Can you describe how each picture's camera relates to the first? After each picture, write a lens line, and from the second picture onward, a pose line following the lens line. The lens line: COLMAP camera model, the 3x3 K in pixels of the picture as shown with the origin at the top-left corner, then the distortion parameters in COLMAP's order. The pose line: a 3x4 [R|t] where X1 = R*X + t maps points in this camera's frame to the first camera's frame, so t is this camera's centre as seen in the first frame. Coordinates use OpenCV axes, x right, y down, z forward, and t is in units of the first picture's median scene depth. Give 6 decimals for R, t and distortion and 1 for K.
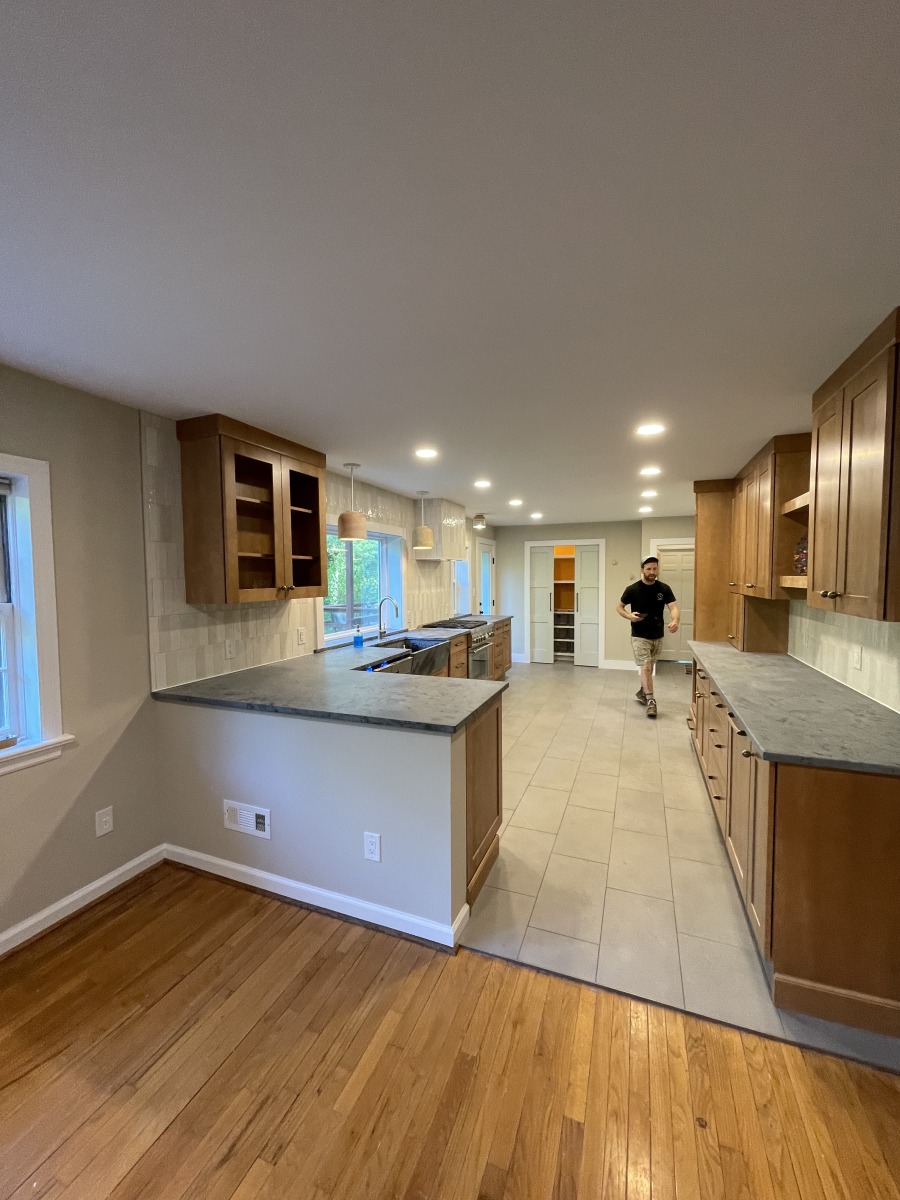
lens RADIAL K [[489.4, 0, 441.3], [0, 489.4, 600.7], [0, 0, 1]] dist [0.002429, 0.000698]
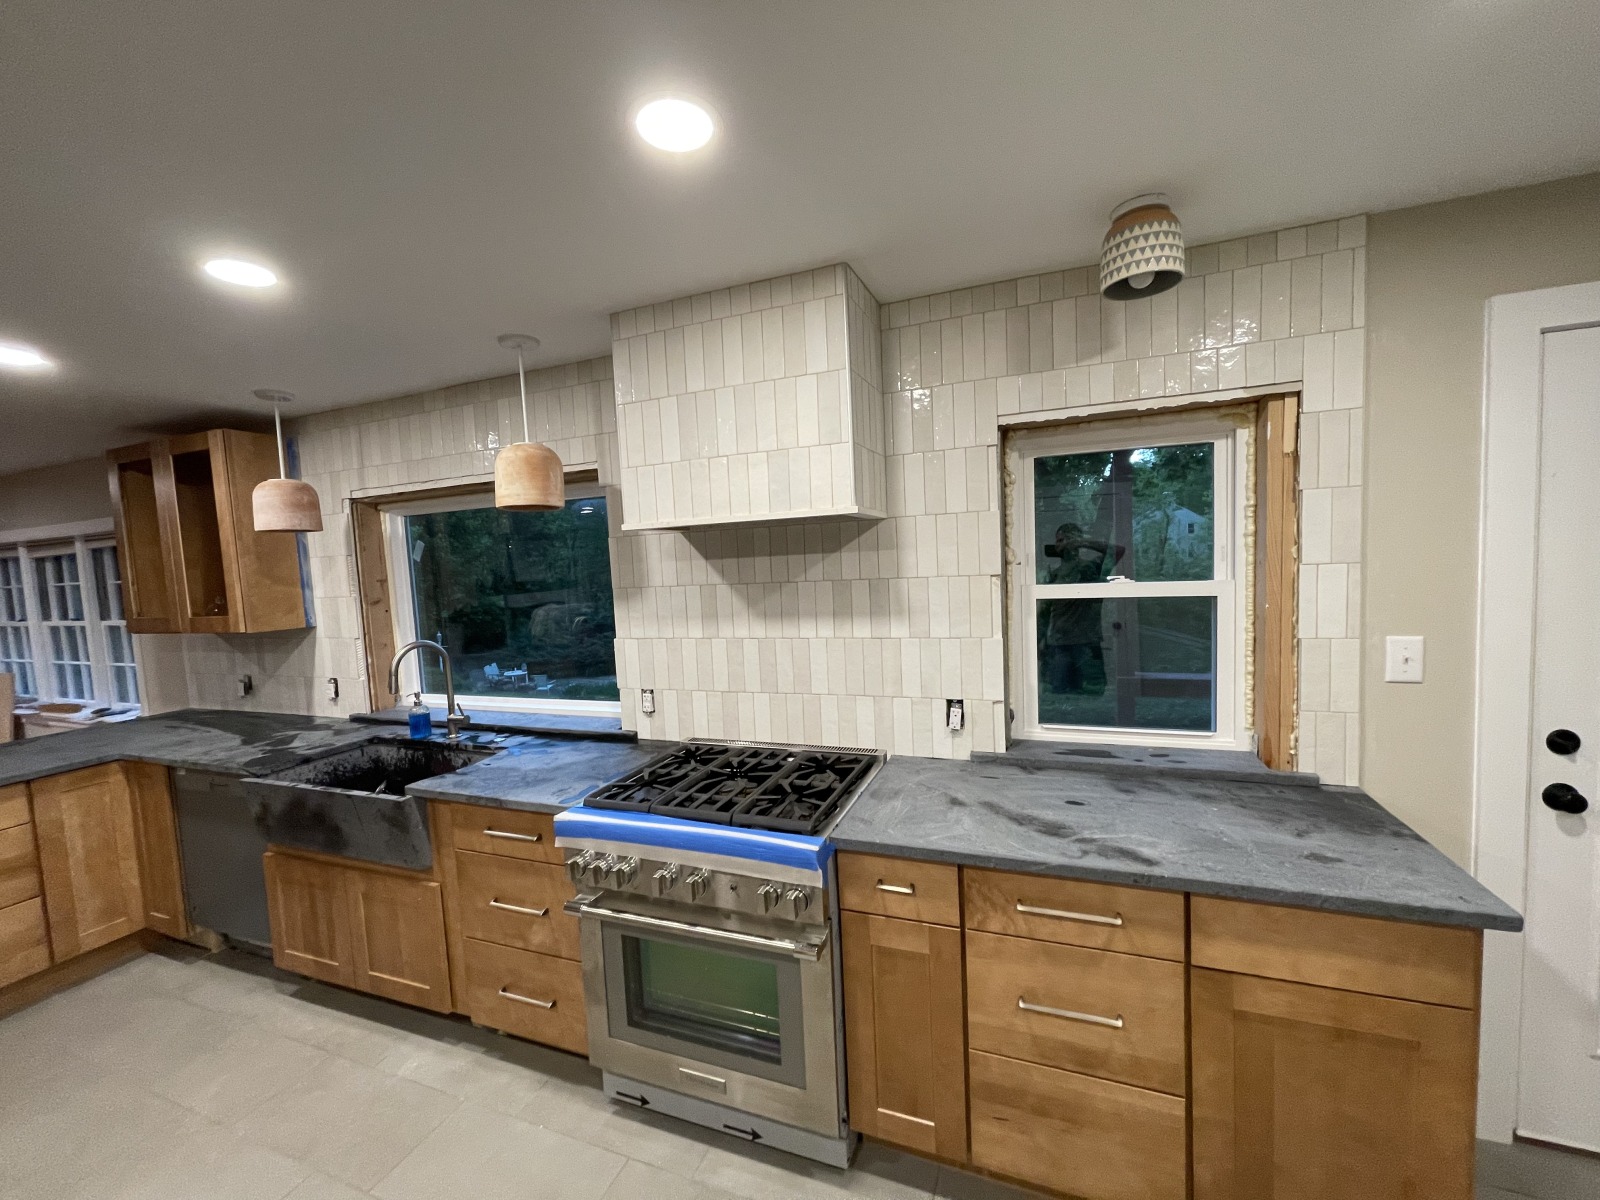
lens RADIAL K [[652.5, 0, 802.6], [0, 652.5, 601.7], [0, 0, 1]] dist [0.002429, 0.000698]
pose [[-0.004026, 0.082786, -0.996559, 0.268529], [-0.003531, 0.996560, 0.082801, -0.053451], [0.999986, 0.003852, -0.003720, 0.779879]]
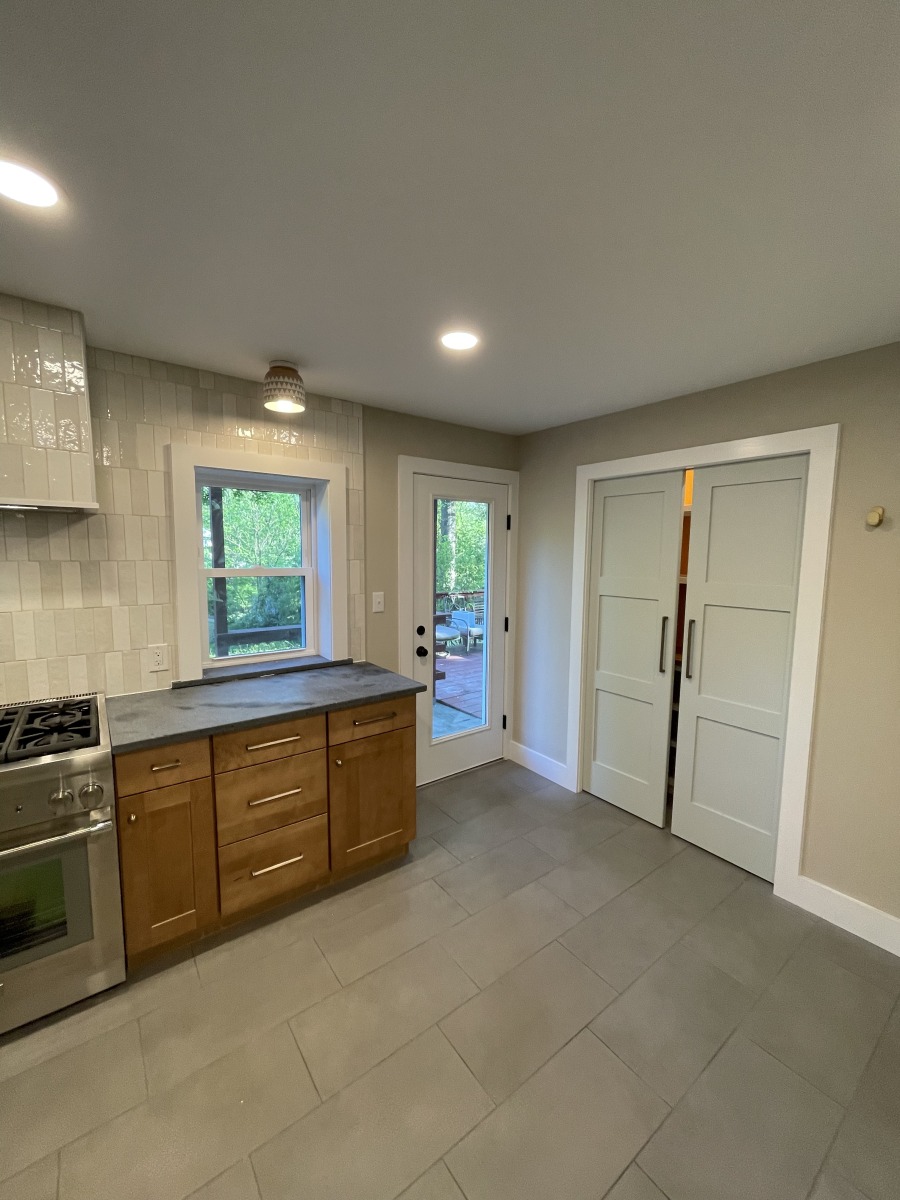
lens RADIAL K [[489.4, 0, 451.4], [0, 489.4, 604.9], [0, 0, 1]] dist [0.002429, 0.000698]
pose [[0.851308, 0.071904, -0.519716, 0.302296], [-0.044696, 0.996903, 0.064712, -0.040578], [0.522759, -0.031861, 0.851885, 0.671839]]
